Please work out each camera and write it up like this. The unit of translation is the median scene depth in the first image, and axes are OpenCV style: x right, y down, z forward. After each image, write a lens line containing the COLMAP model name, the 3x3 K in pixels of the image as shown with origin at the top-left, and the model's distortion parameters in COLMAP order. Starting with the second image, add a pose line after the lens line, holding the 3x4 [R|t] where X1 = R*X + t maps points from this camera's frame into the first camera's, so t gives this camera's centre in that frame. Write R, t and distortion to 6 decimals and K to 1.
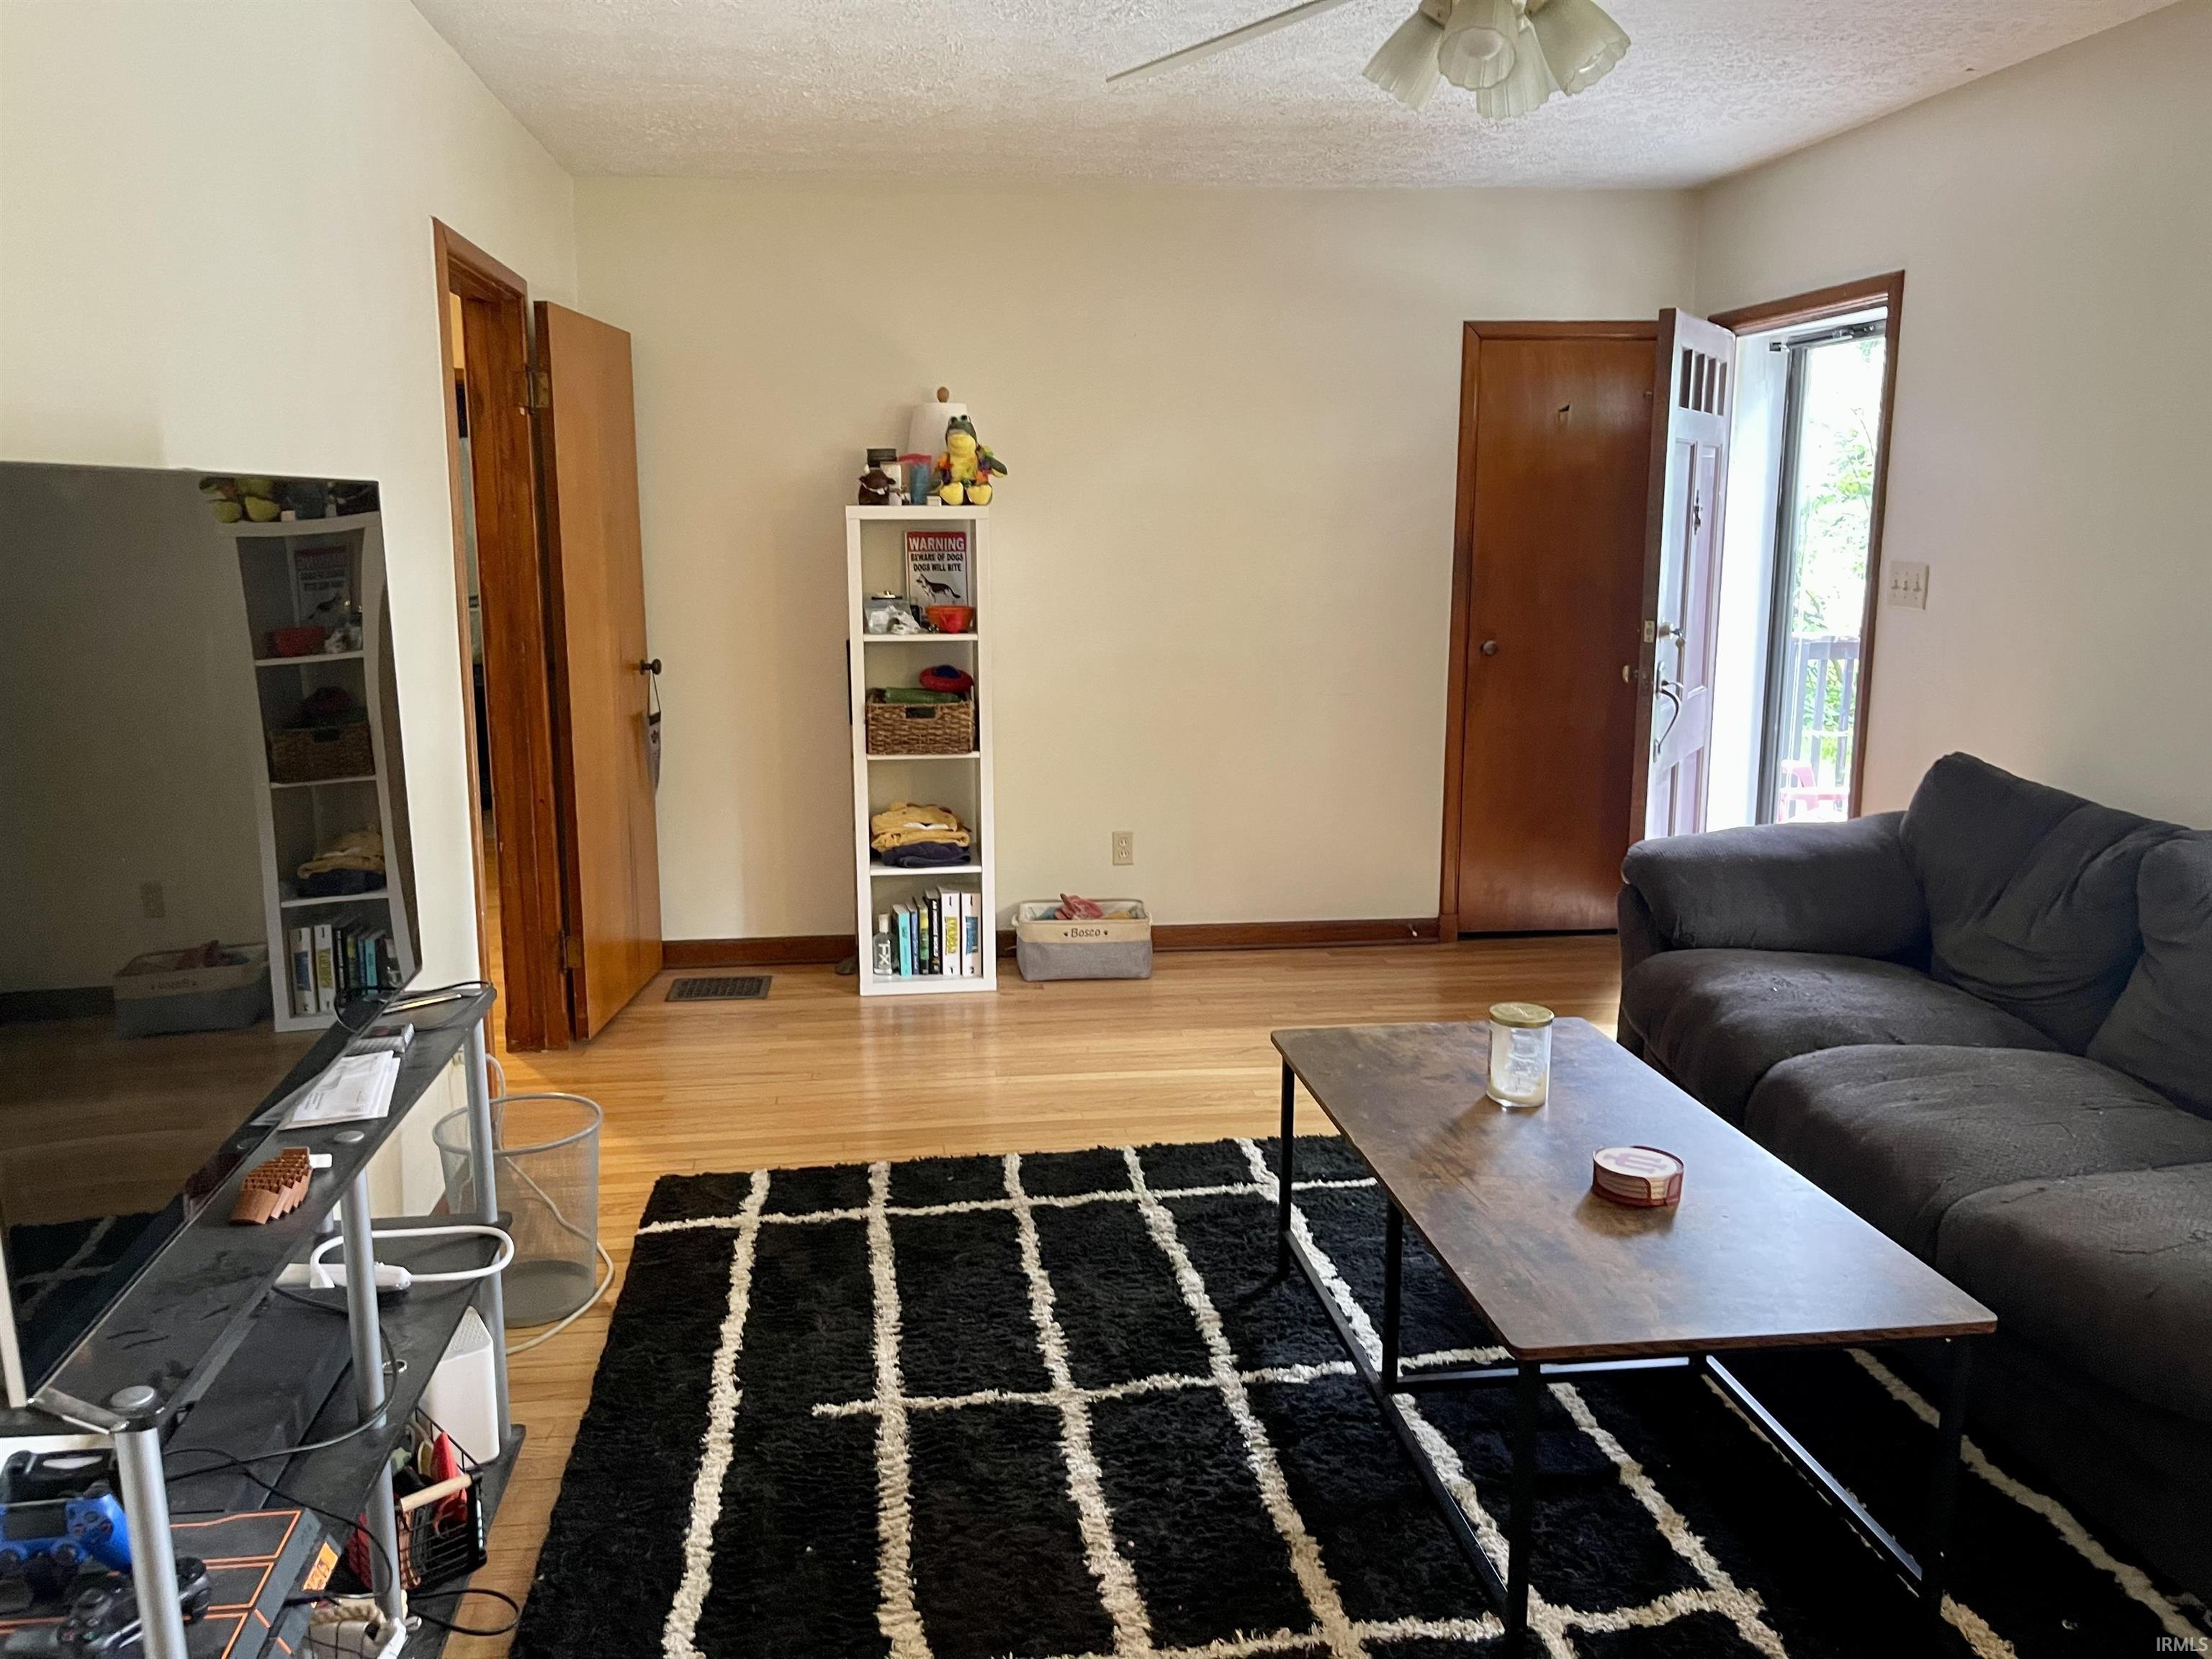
lens RADIAL K [[1697.7, 0, 1085.9], [0, 1697.7, 805.3], [0, 0, 1]] dist [0.033342, -0.007962]
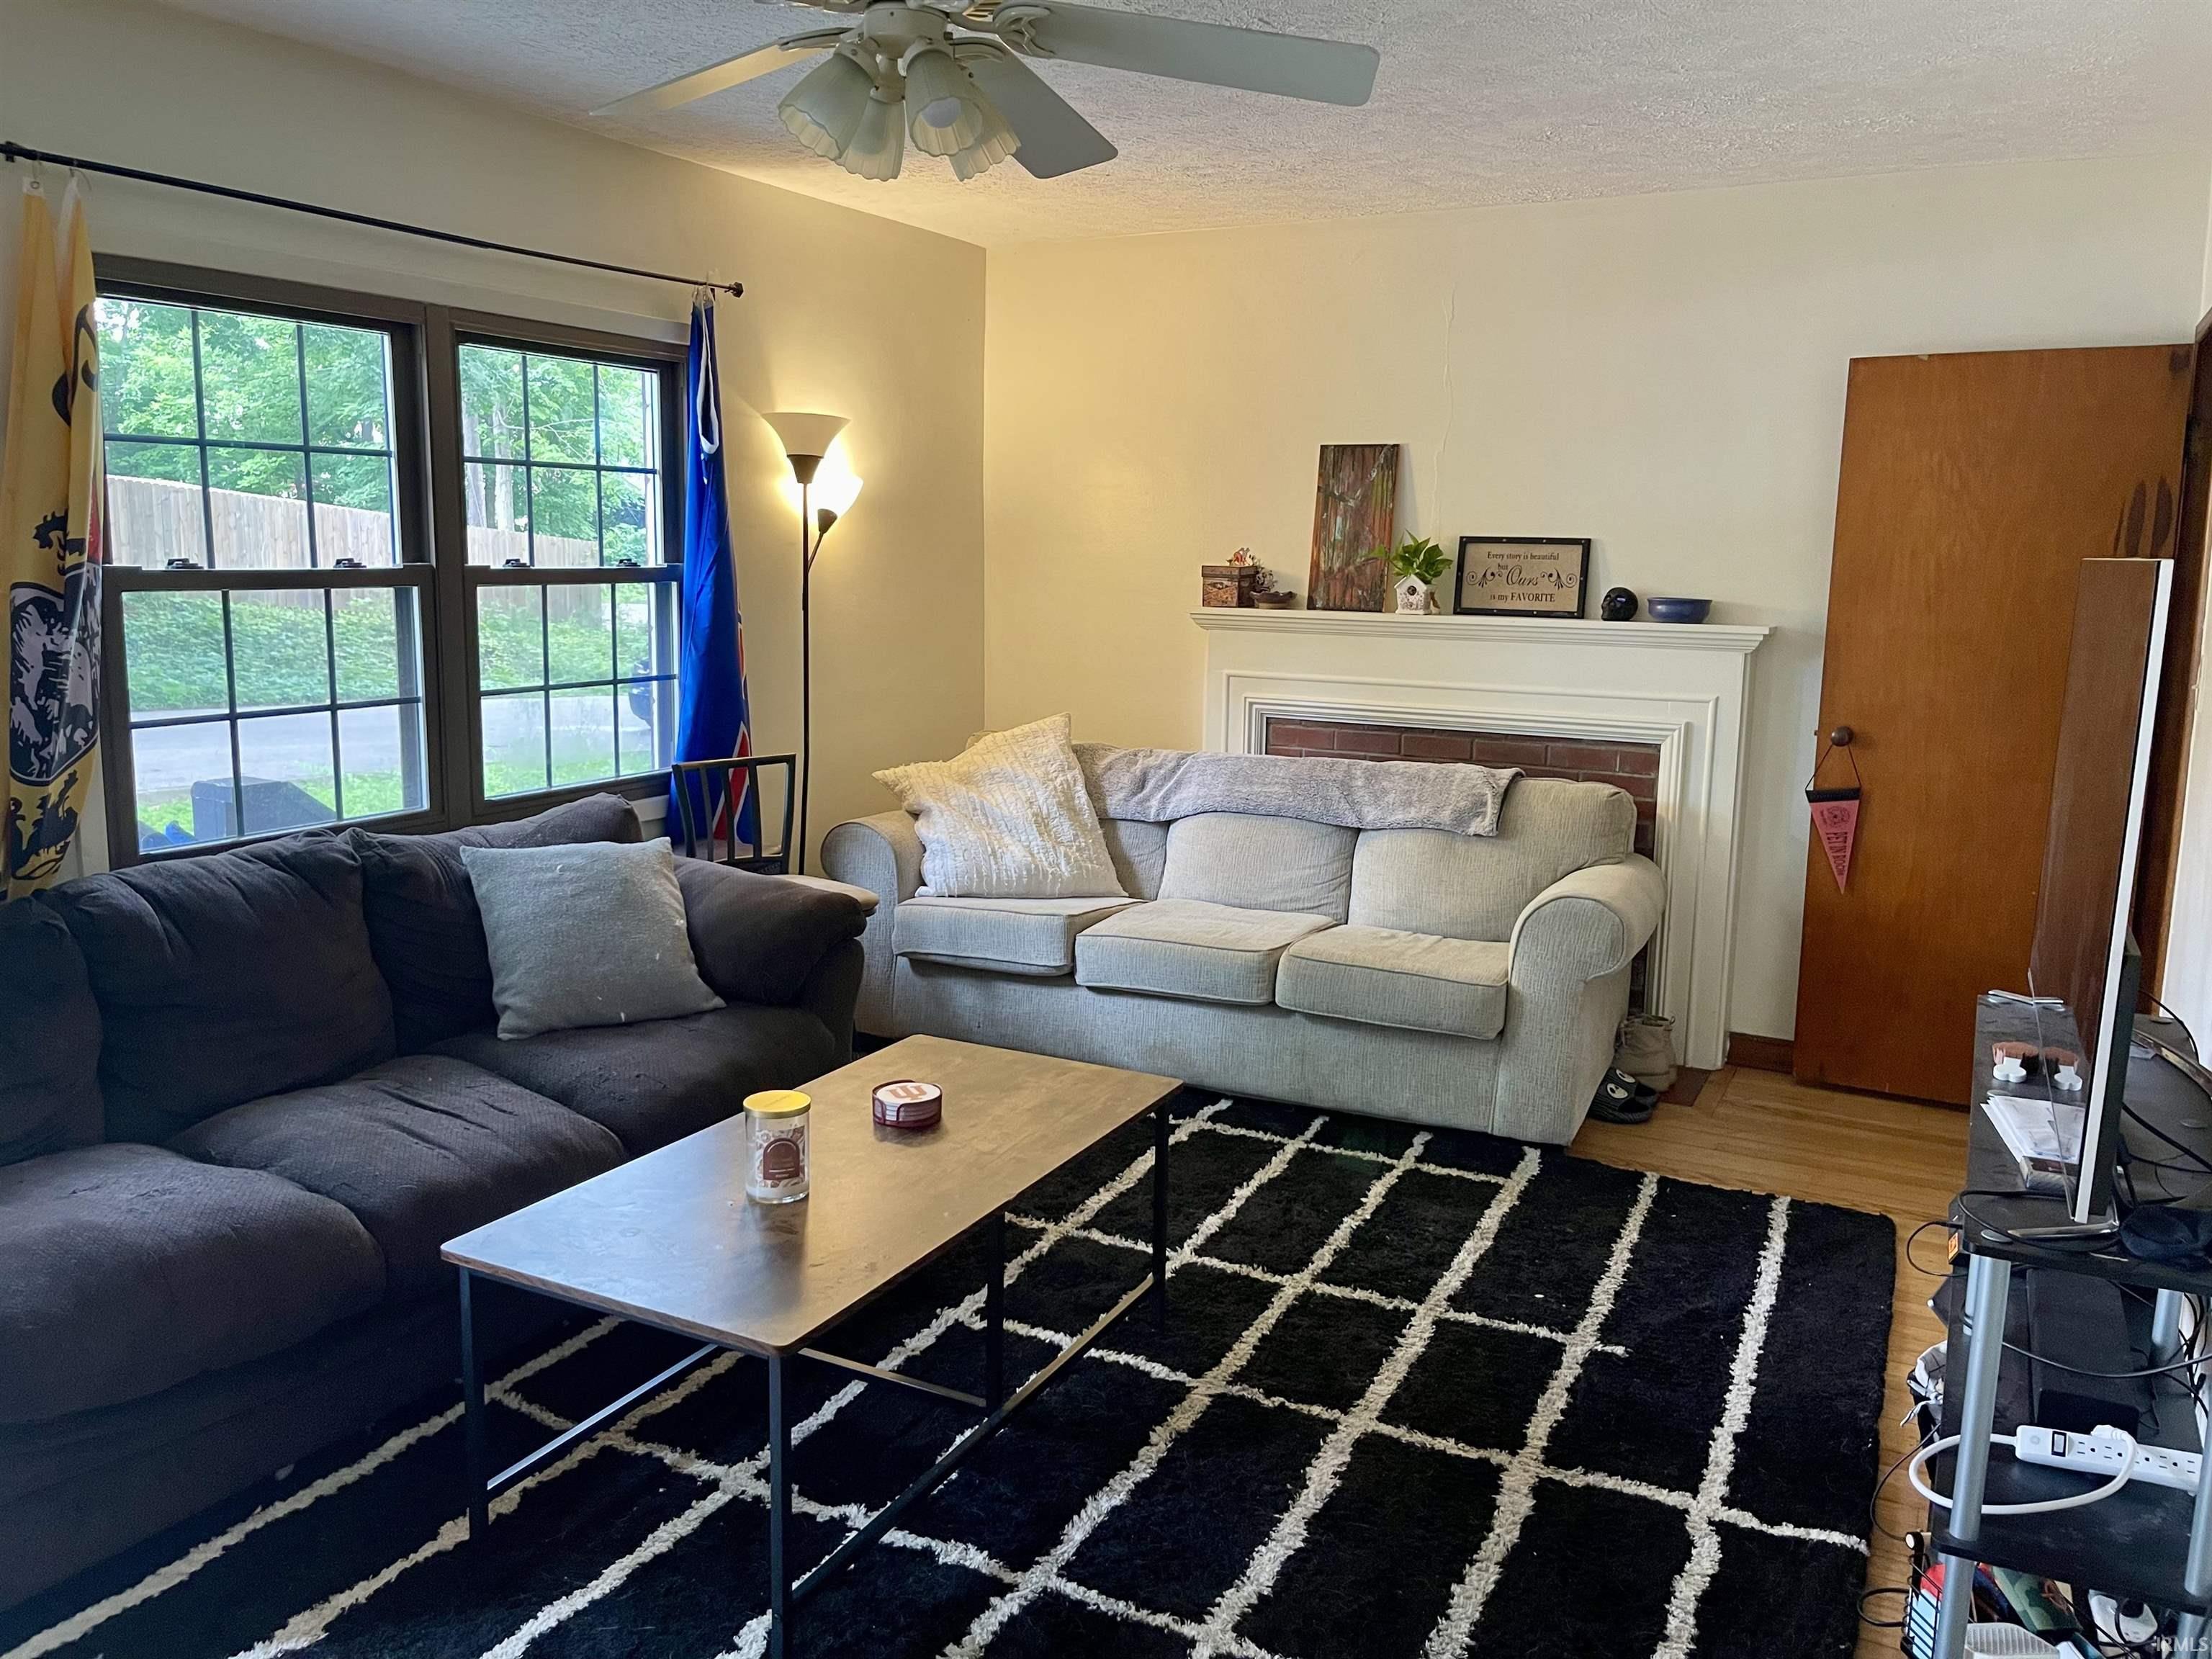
lens RADIAL K [[1690.0, 0, 1106.0], [0, 1690.0, 829.5], [0, 0, 1]] dist [0.072951, -0.102449]
pose [[-0.823702, -0.102169, 0.557742, -0.364362], [0.091471, 0.946807, 0.308528, -0.266472], [-0.559596, 0.305152, -0.770541, 1.439109]]
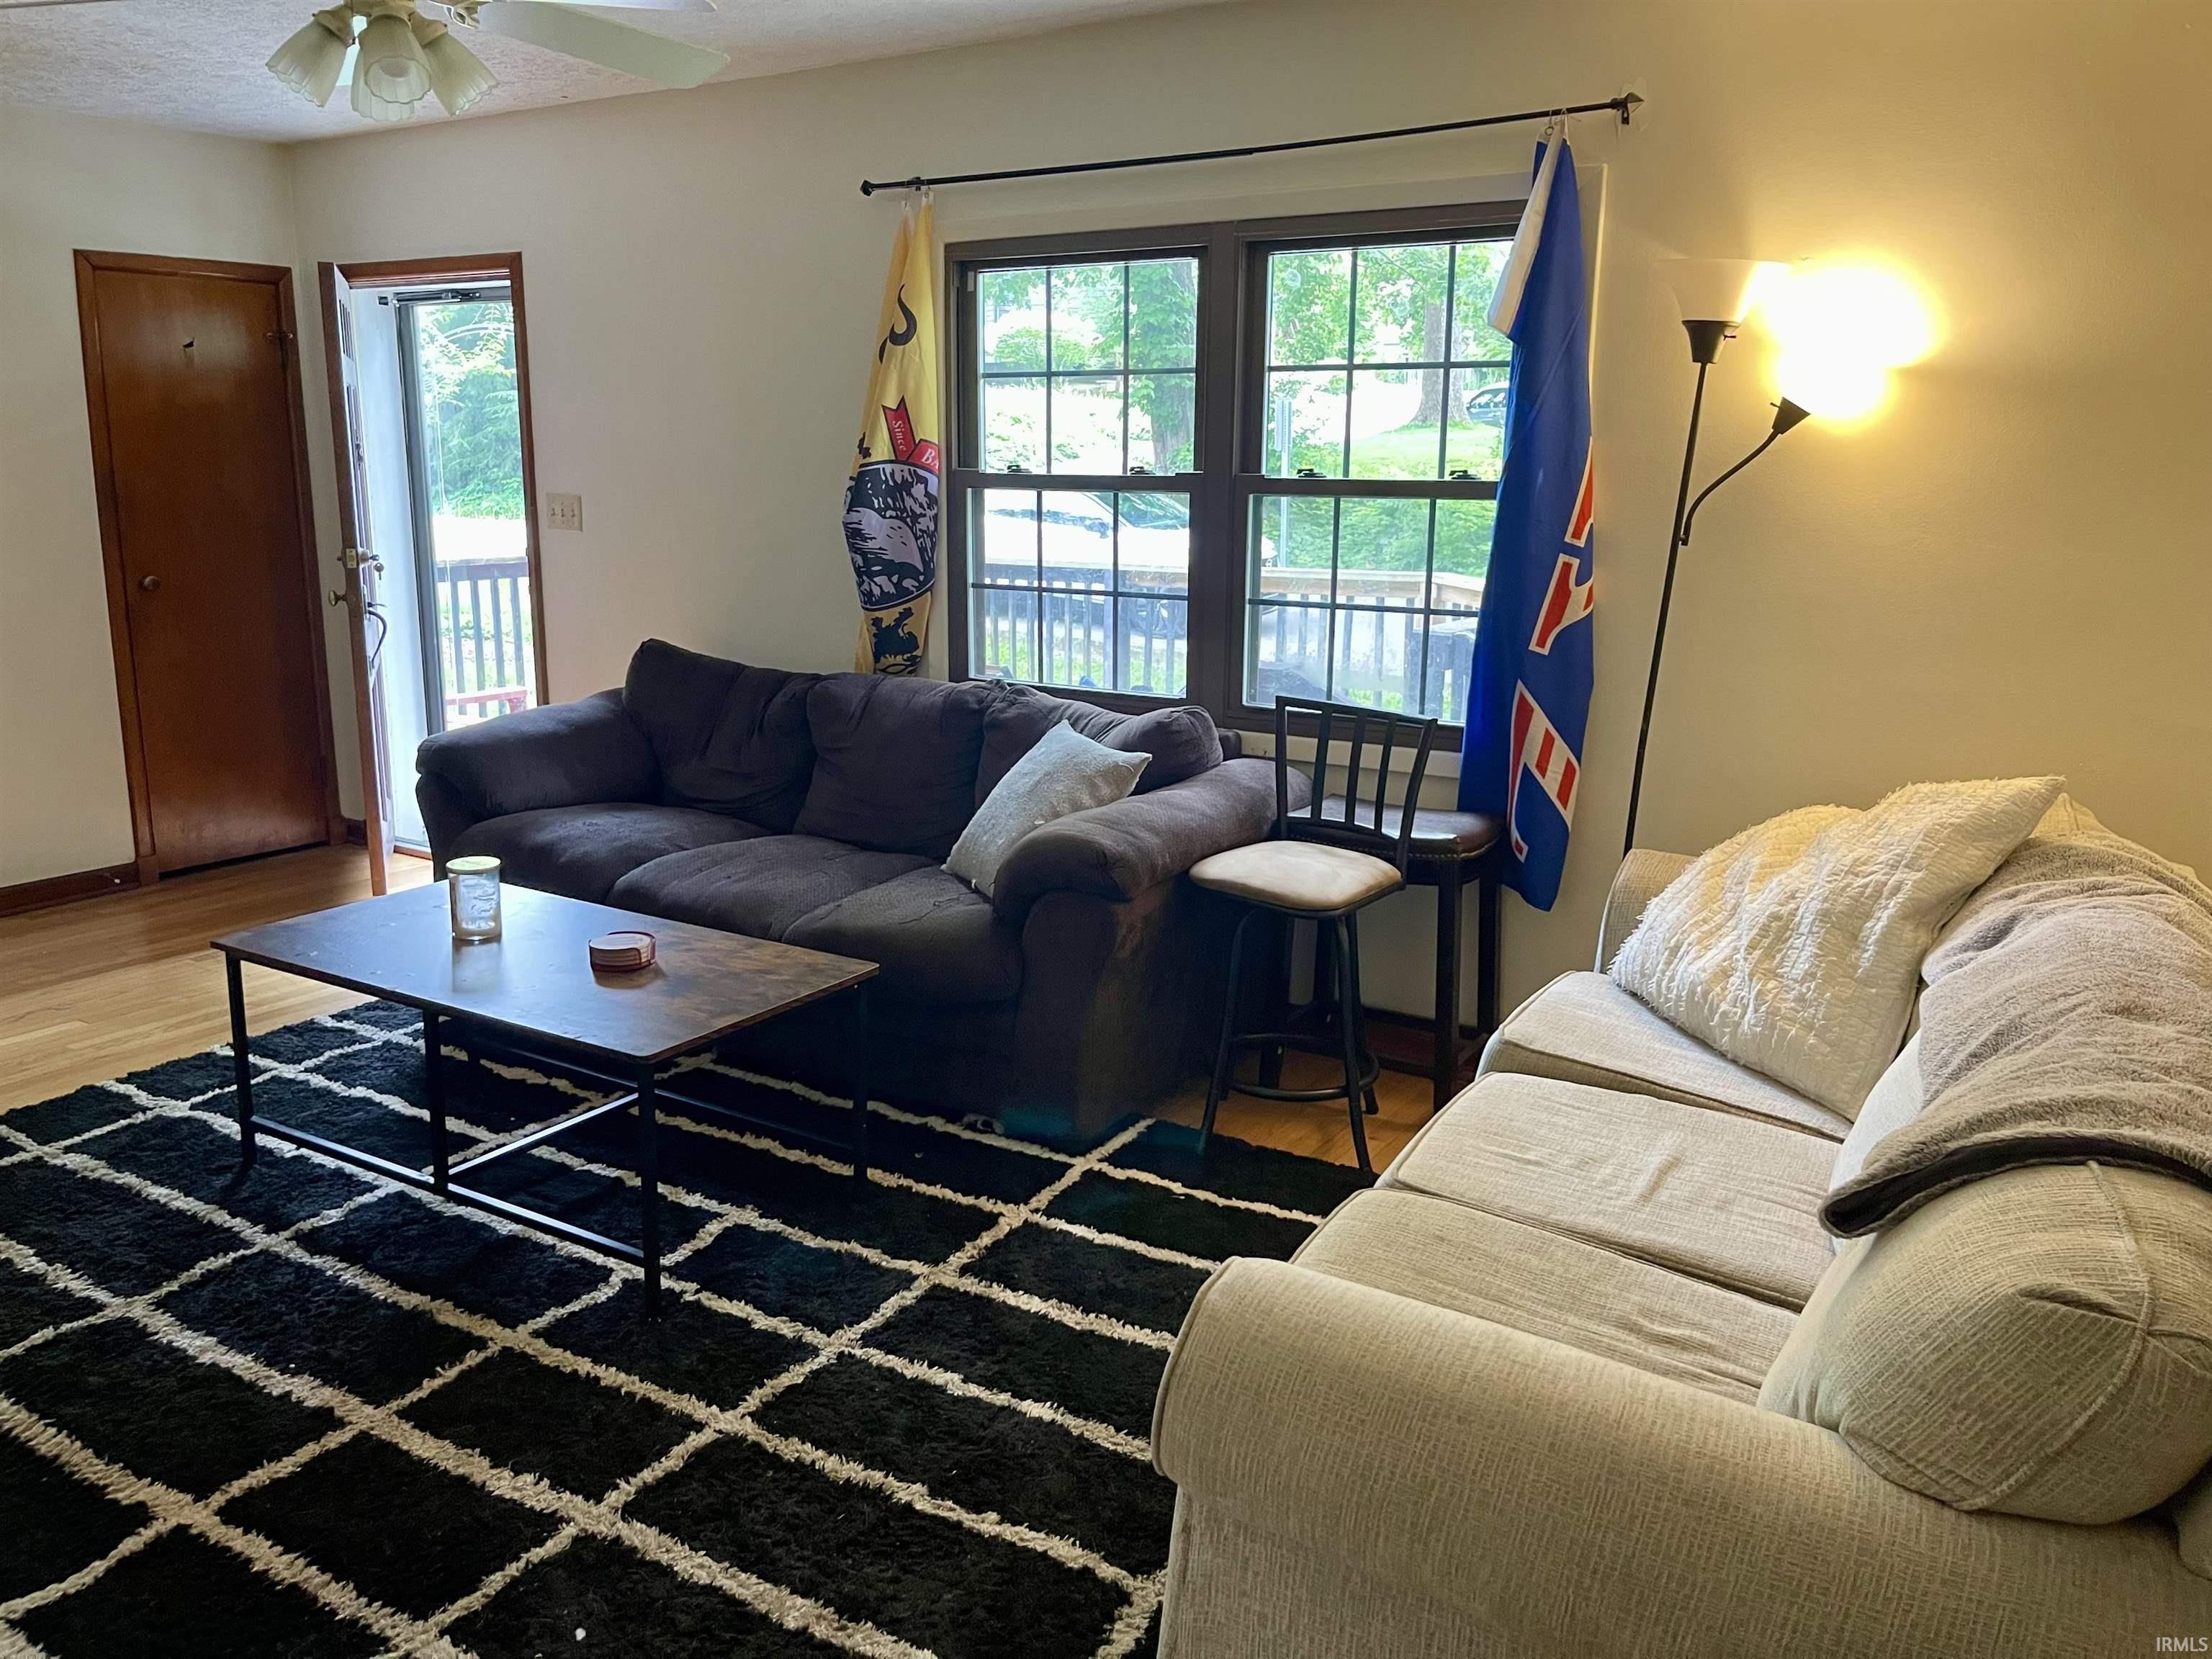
lens RADIAL K [[1690.0, 0, 1106.0], [0, 1690.0, 829.5], [0, 0, 1]] dist [0.072951, -0.102449]
pose [[0.629788, -0.161605, 0.759770, -0.352254], [0.123665, 0.986503, 0.107324, 0.020557], [-0.766859, 0.026366, 0.641273, -0.123682]]
